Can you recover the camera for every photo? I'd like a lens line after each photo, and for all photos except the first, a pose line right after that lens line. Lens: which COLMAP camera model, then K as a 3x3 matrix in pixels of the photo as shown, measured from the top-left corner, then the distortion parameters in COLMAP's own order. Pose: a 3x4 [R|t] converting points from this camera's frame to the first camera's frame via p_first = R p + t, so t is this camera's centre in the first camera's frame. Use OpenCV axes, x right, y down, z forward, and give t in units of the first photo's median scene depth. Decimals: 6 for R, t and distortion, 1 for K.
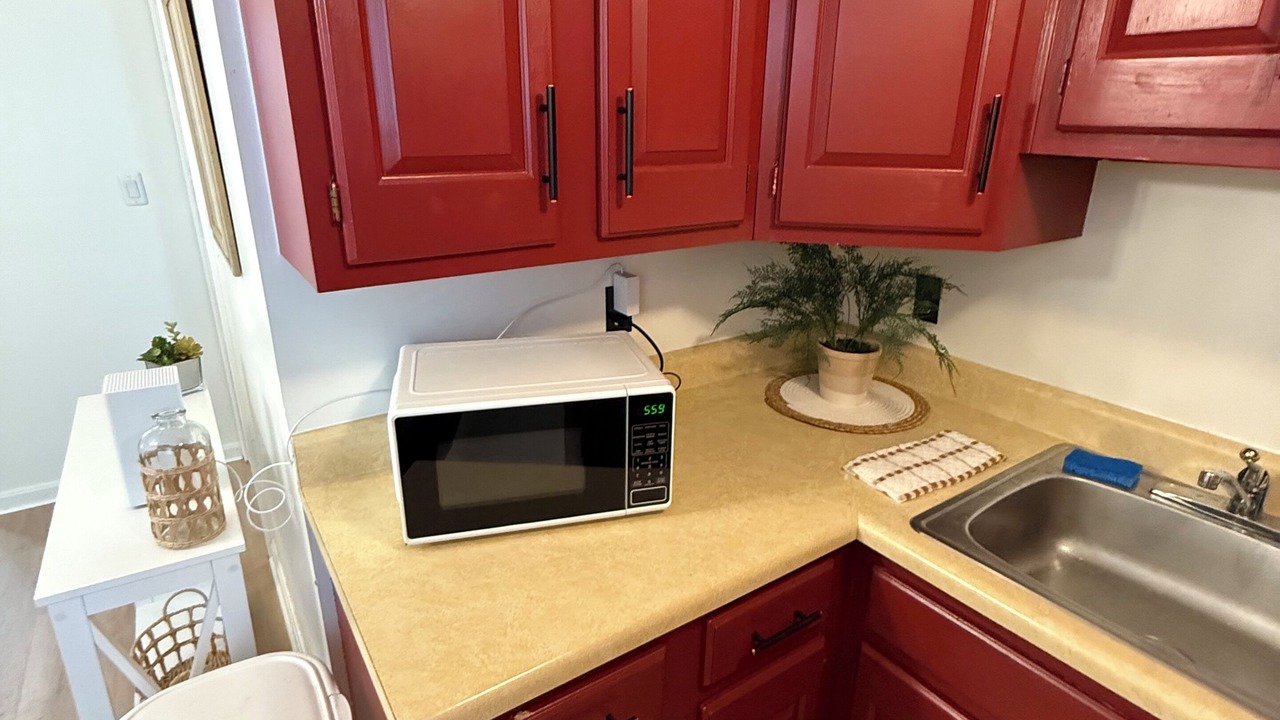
lens RADIAL K [[675.0, 0, 650.7], [0, 675.0, 359.9], [0, 0, 1]] dist [0.004613, -0.000141]
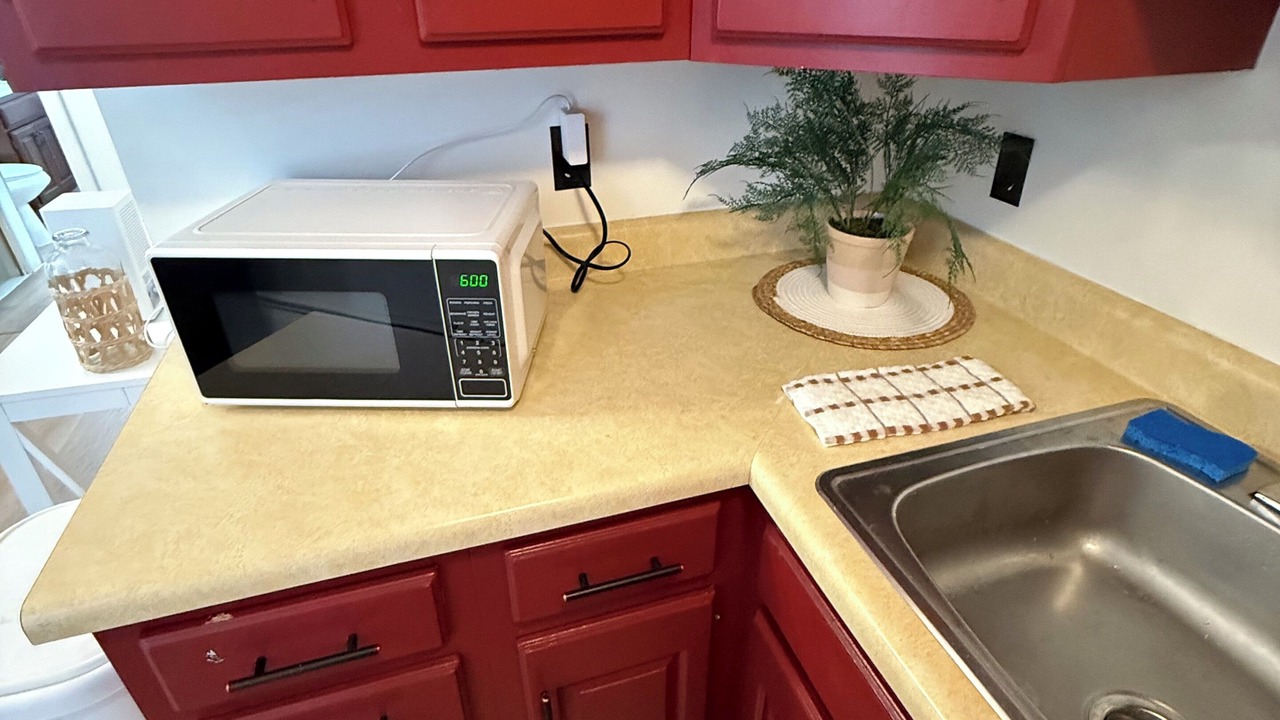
lens RADIAL K [[675.0, 0, 634.9], [0, 675.0, 361.8], [0, 0, 1]] dist [0.004613, -0.000141]
pose [[0.957183, 0.133558, -0.256832, 0.308269], [-0.082794, 0.976453, 0.199211, -0.003322], [0.277391, -0.169417, 0.945702, 0.246345]]
